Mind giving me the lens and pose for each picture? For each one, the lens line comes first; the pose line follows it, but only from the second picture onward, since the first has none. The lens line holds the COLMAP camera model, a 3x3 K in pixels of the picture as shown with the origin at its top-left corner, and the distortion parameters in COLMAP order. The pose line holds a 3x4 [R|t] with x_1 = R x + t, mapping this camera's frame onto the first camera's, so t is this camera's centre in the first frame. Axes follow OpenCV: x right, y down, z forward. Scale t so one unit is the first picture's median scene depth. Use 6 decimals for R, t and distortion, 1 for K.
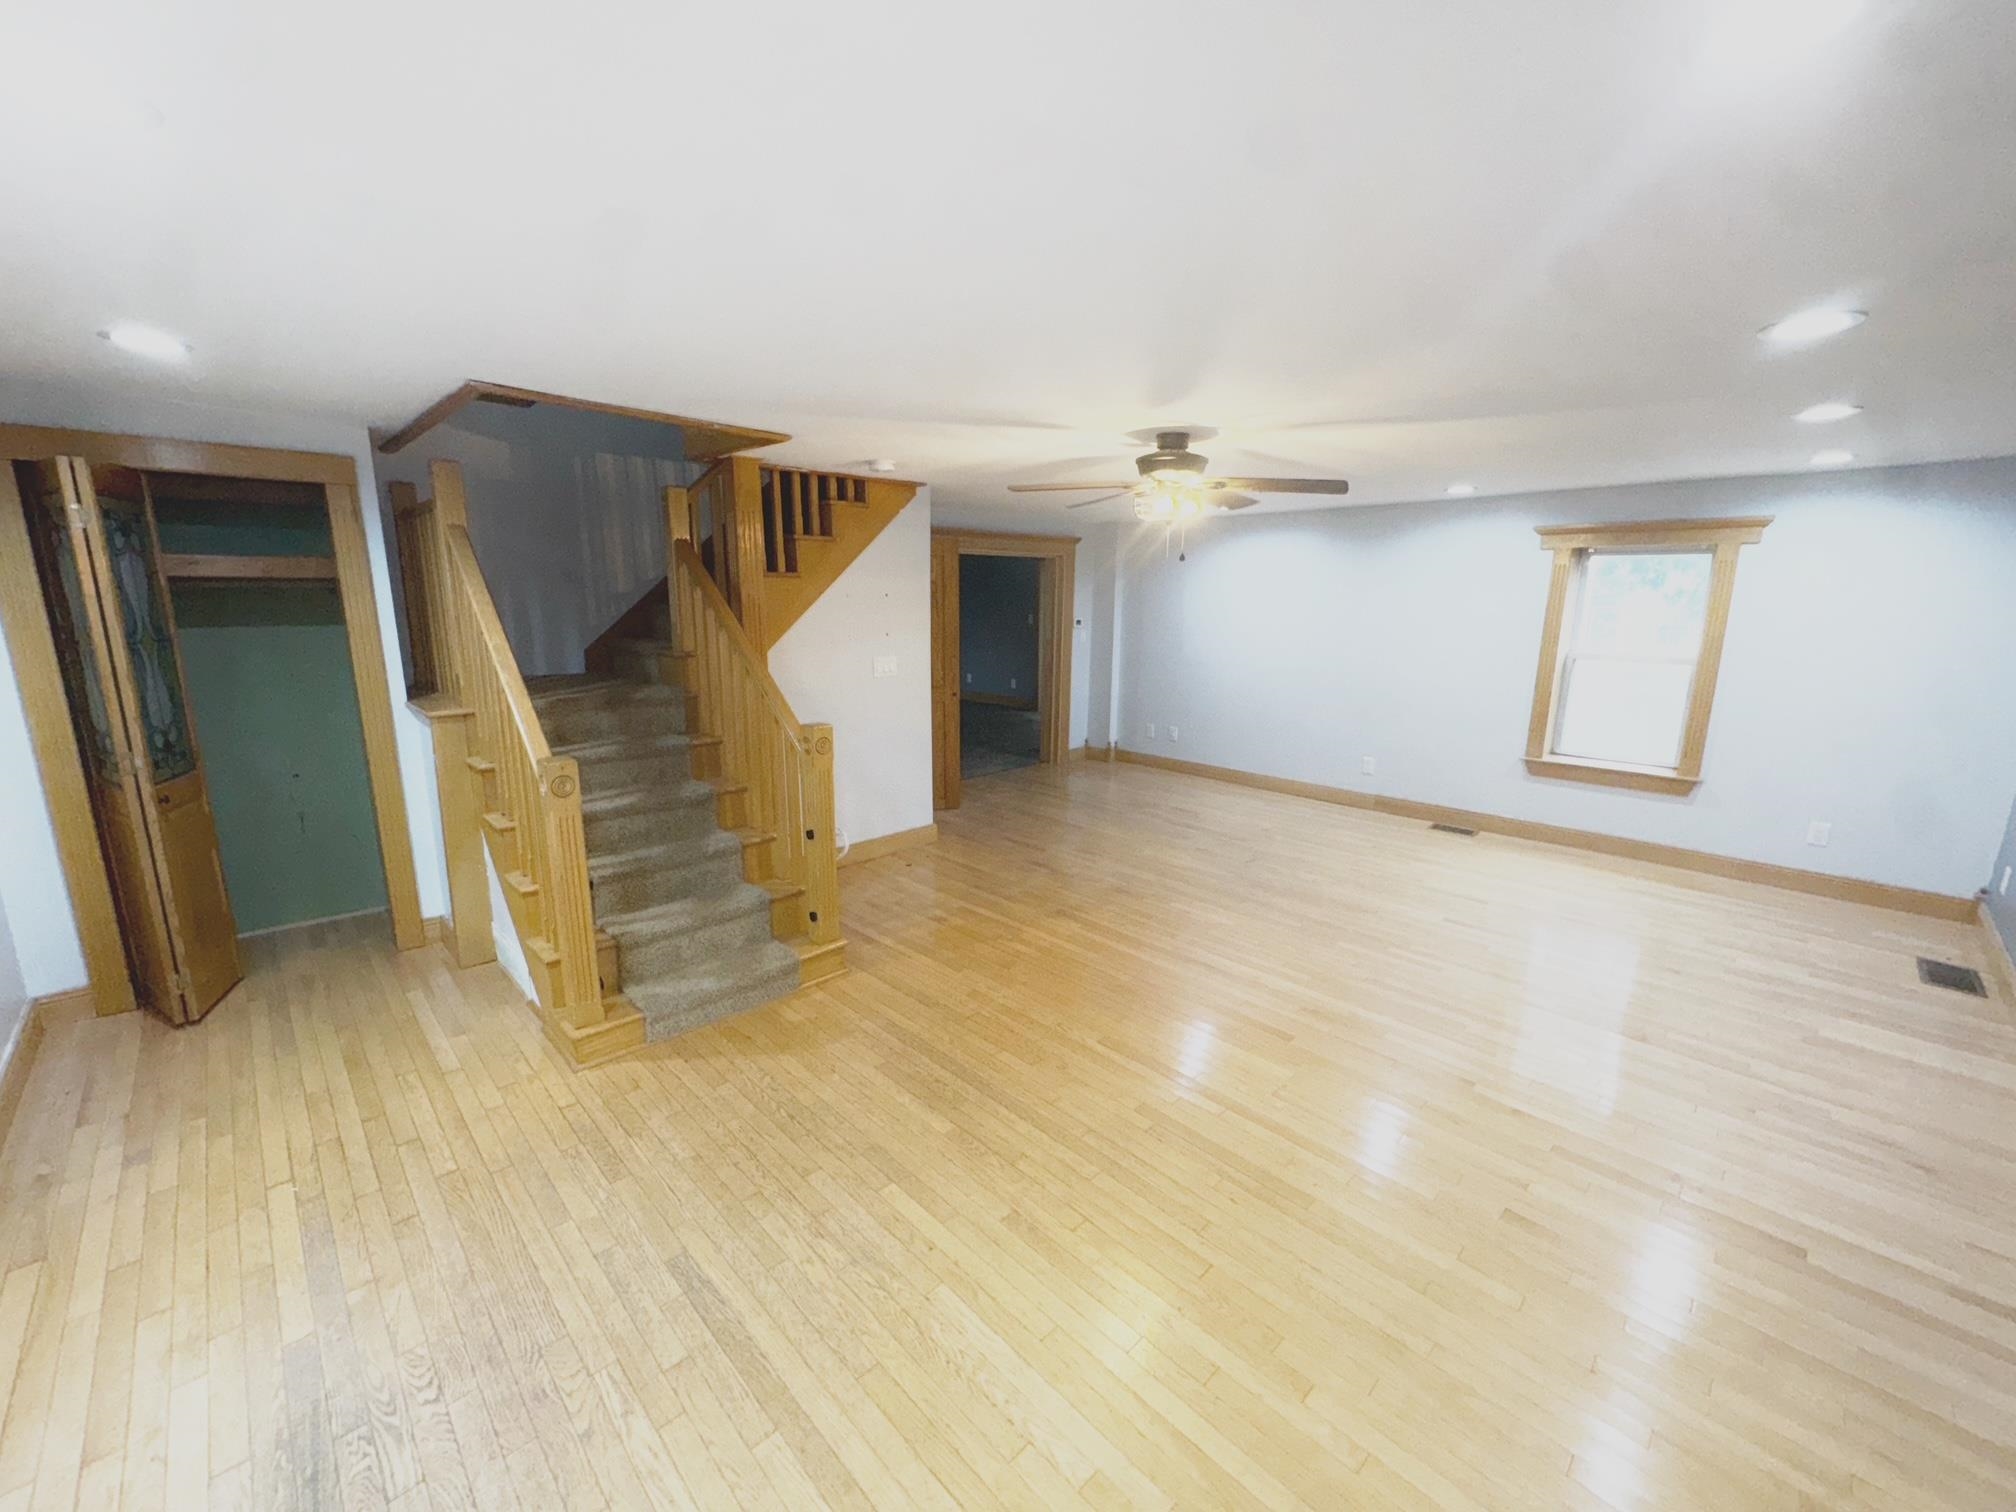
lens RADIAL K [[803.8, 0, 1009.1], [0, 803.8, 751.0], [0, 0, 1]] dist [-0.002034, -0.000038]
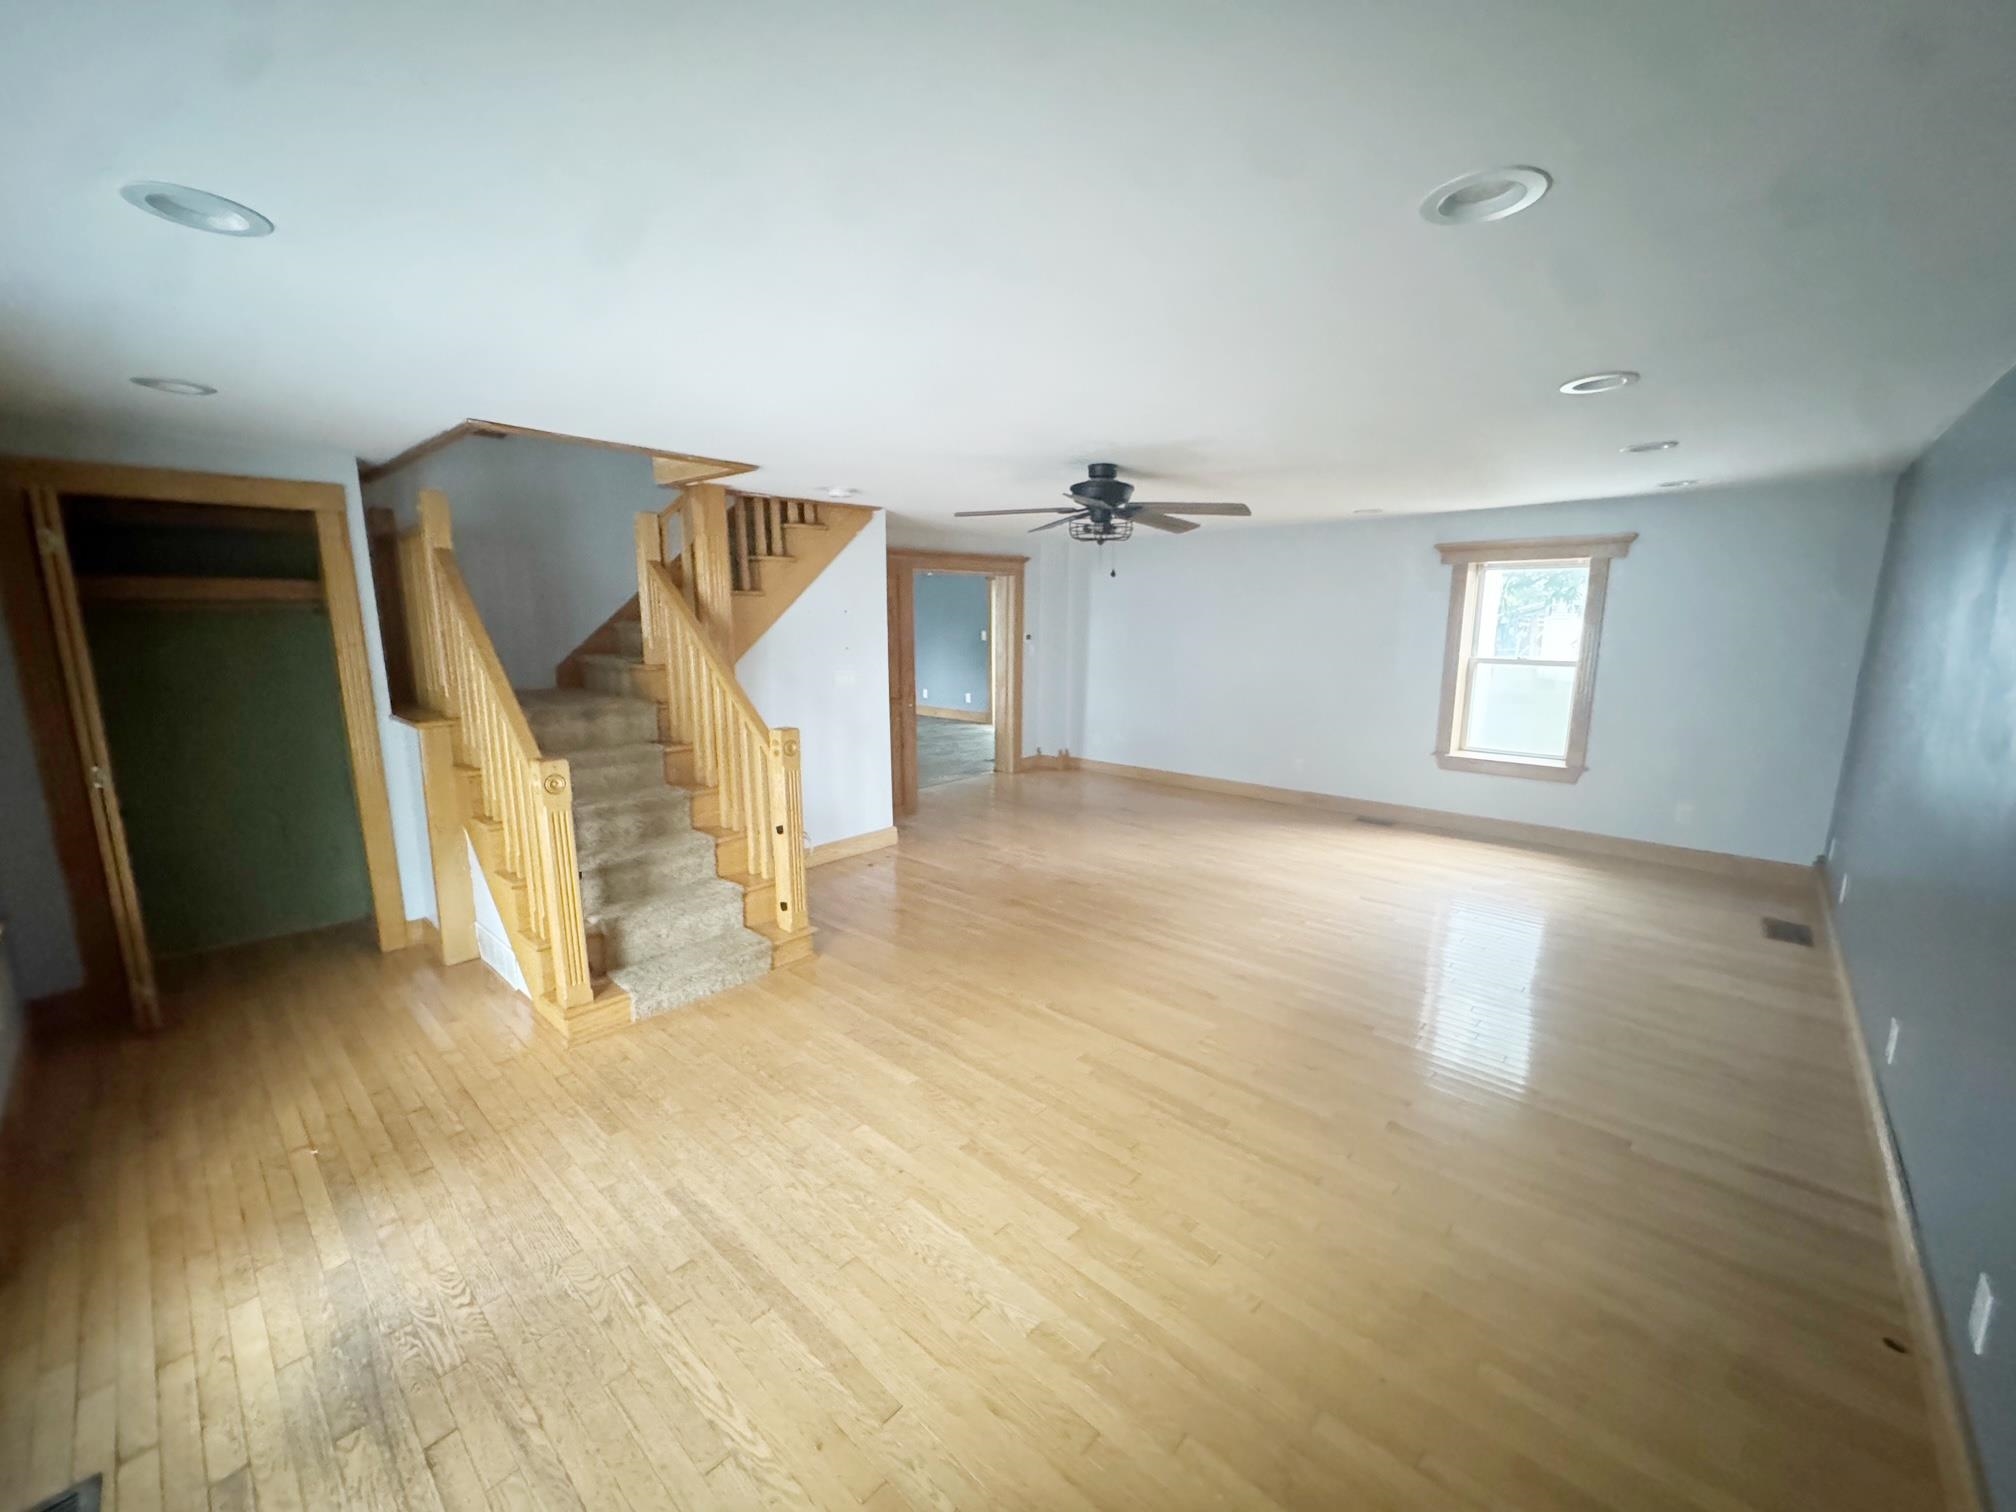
lens RADIAL K [[803.8, 0, 1008.7], [0, 803.8, 756.7], [0, 0, 1]] dist [-0.002034, -0.000038]
pose [[0.998456, -0.019900, 0.051854, 0.008007], [0.020767, 0.999652, -0.016244, 0.033987], [-0.051513, 0.017296, 0.998523, -0.120401]]
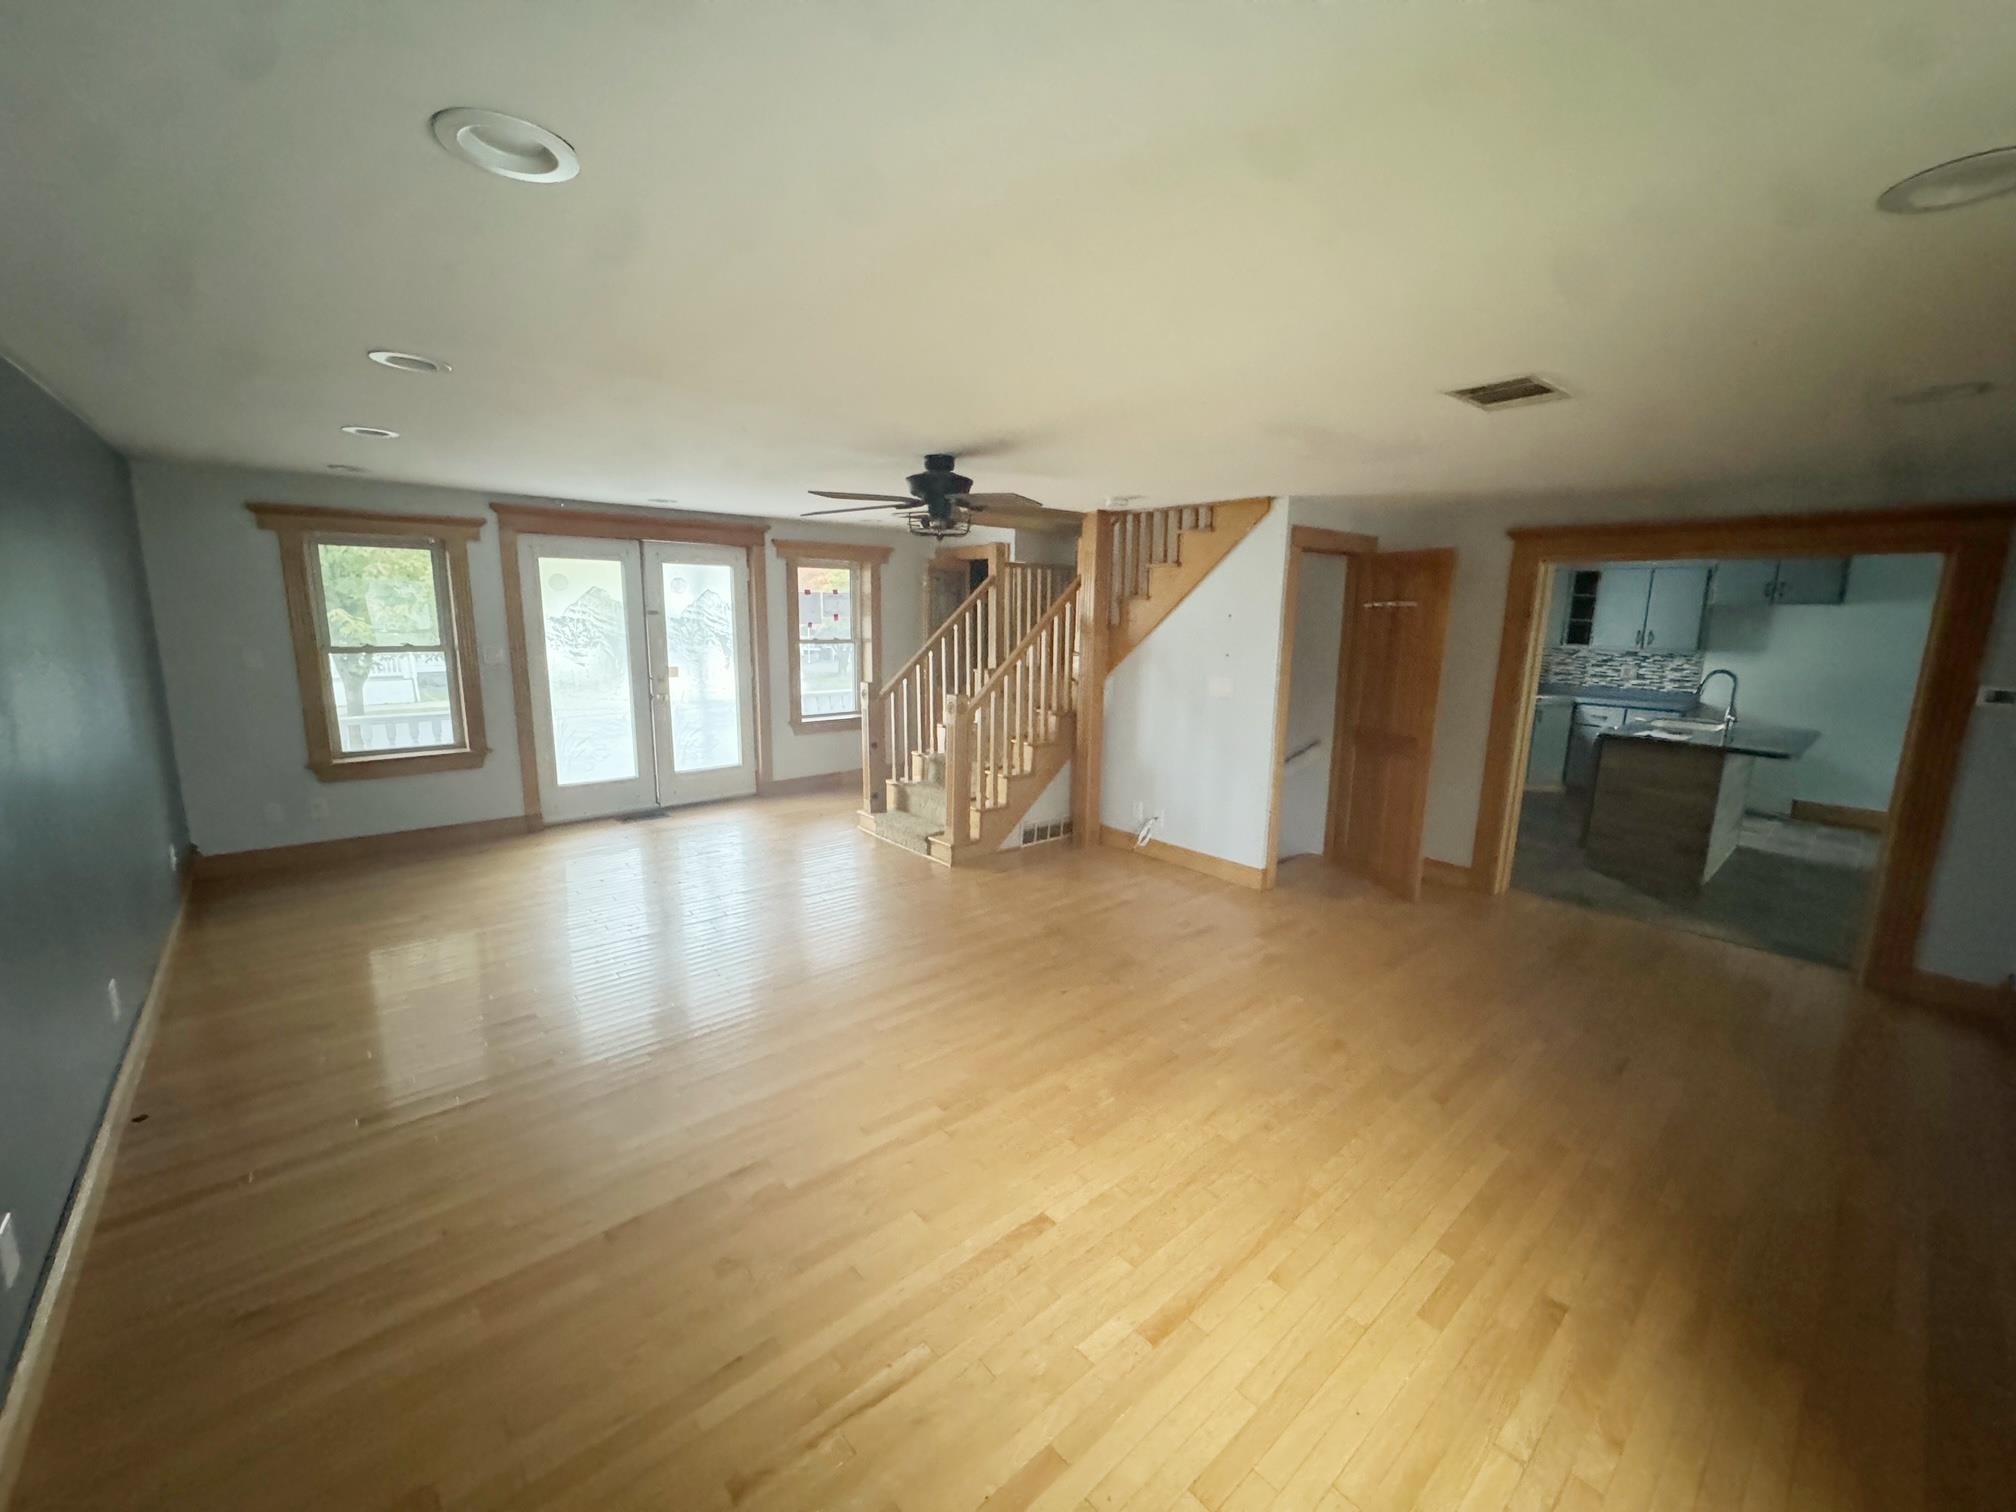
lens RADIAL K [[803.8, 0, 998.3], [0, 803.8, 748.0], [0, 0, 1]] dist [-0.002034, -0.000038]
pose [[-0.063209, 0.159954, -0.985099, 1.495569], [-0.214649, 0.961793, 0.169943, -0.249365], [0.974644, 0.222192, -0.026460, 1.354126]]
